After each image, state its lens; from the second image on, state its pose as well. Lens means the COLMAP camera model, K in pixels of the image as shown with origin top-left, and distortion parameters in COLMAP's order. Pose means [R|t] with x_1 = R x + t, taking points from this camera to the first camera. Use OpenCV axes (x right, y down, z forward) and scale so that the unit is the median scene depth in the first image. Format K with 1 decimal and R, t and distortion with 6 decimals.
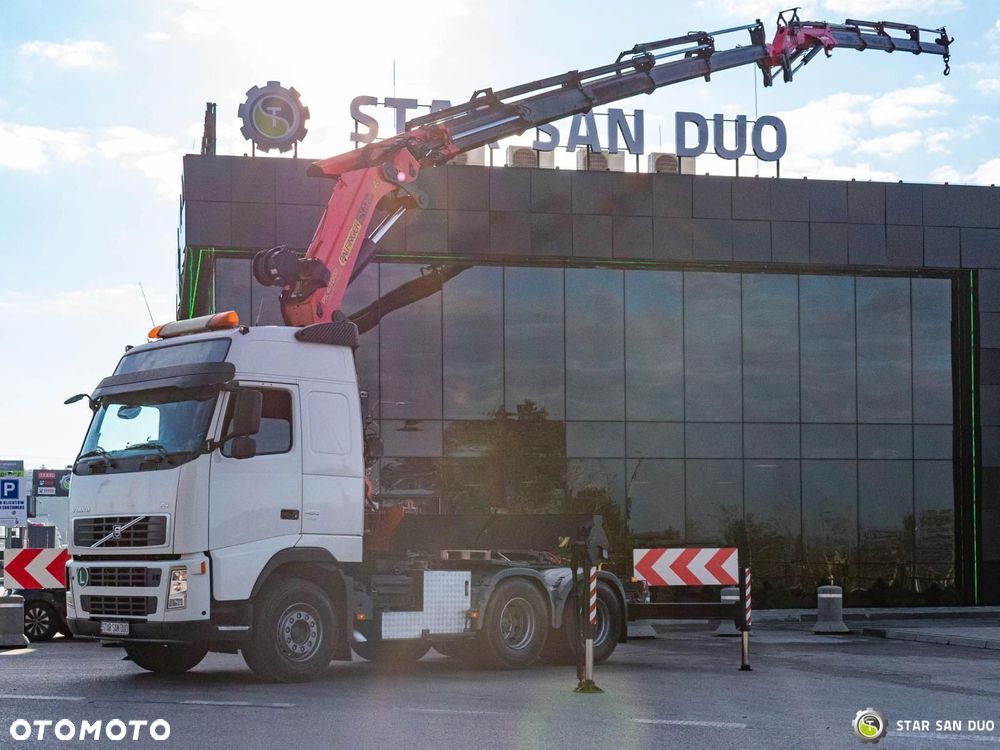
lens RADIAL K [[1545.6, 0, 501.8], [0, 1545.6, 496.0], [0, 0, 1]] dist [0.002791, 0.010697]
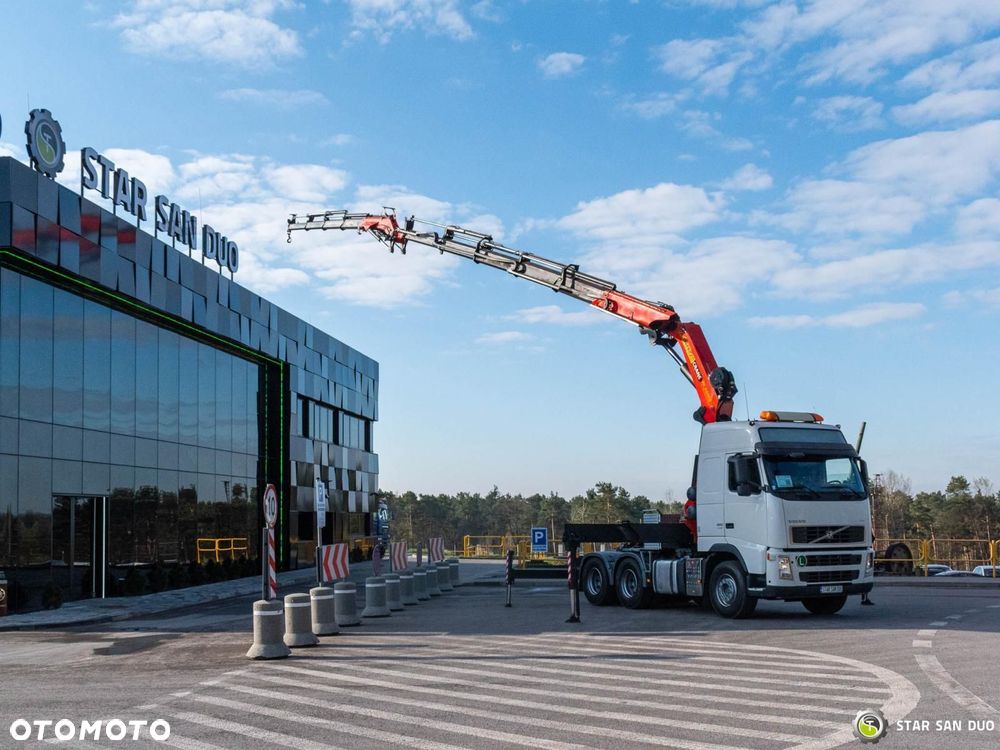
lens RADIAL K [[1052.1, 0, 499.3], [0, 1052.1, 471.3], [0, 0, 1]] dist [-0.000546, 0.005654]
pose [[0.351443, 0.046790, 0.935039, -1.267181], [-0.028947, 0.998816, -0.039101, 0.007397], [-0.935762, -0.013325, 0.352381, 0.781324]]
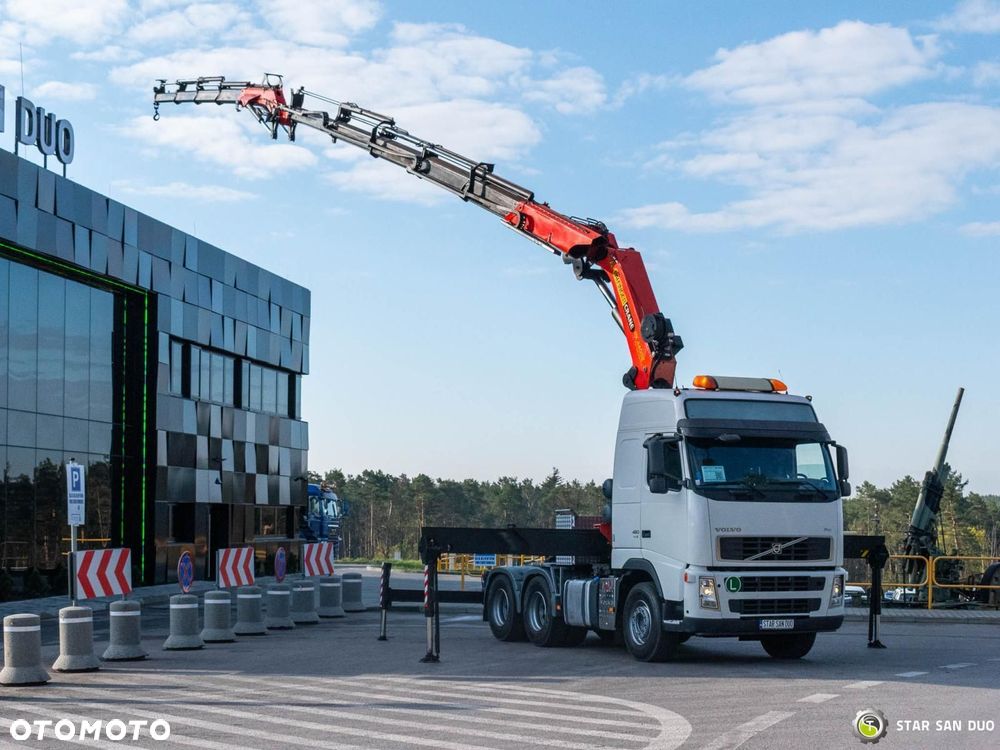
lens RADIAL K [[1545.6, 0, 501.8], [0, 1545.6, 496.0], [0, 0, 1]] dist [0.002791, 0.010697]
pose [[0.391562, 0.022931, 0.919866, -1.269848], [-0.046579, 0.998902, -0.005074, -0.002713], [-0.918972, -0.040860, 0.392200, 0.596271]]
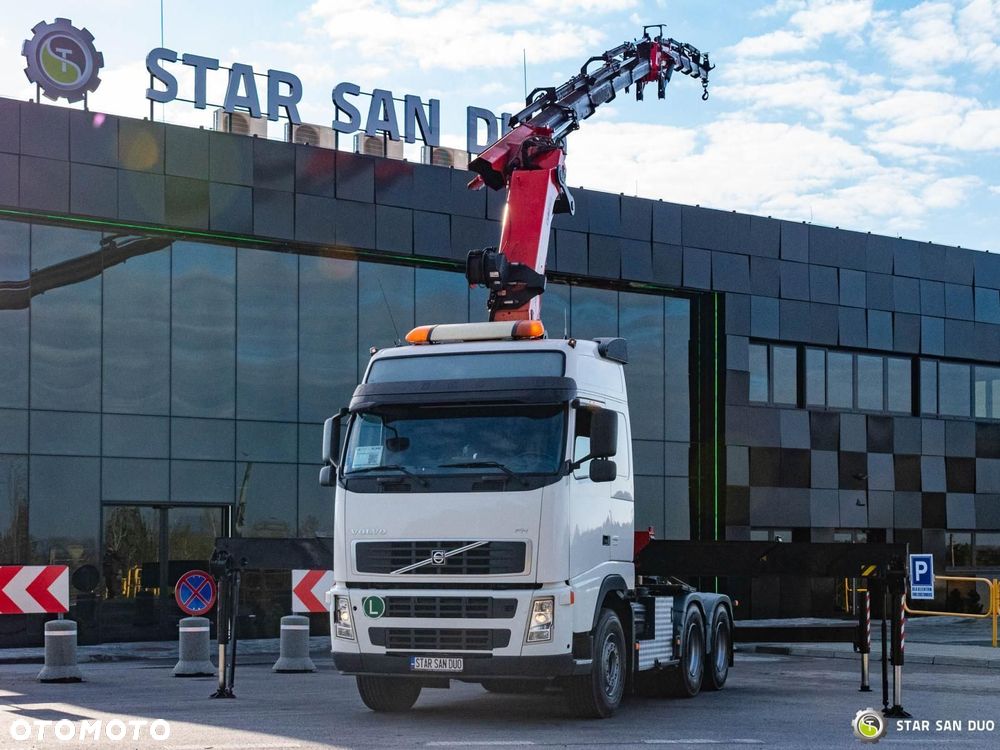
lens RADIAL K [[1673.8, 0, 546.7], [0, 1673.8, 494.8], [0, 0, 1]] dist [0.027012, -0.058257]
pose [[0.910784, 0.021293, 0.412335, -0.500871], [-0.021230, 0.999763, -0.004733, -0.008660], [-0.412338, -0.004443, 0.911020, 0.067508]]
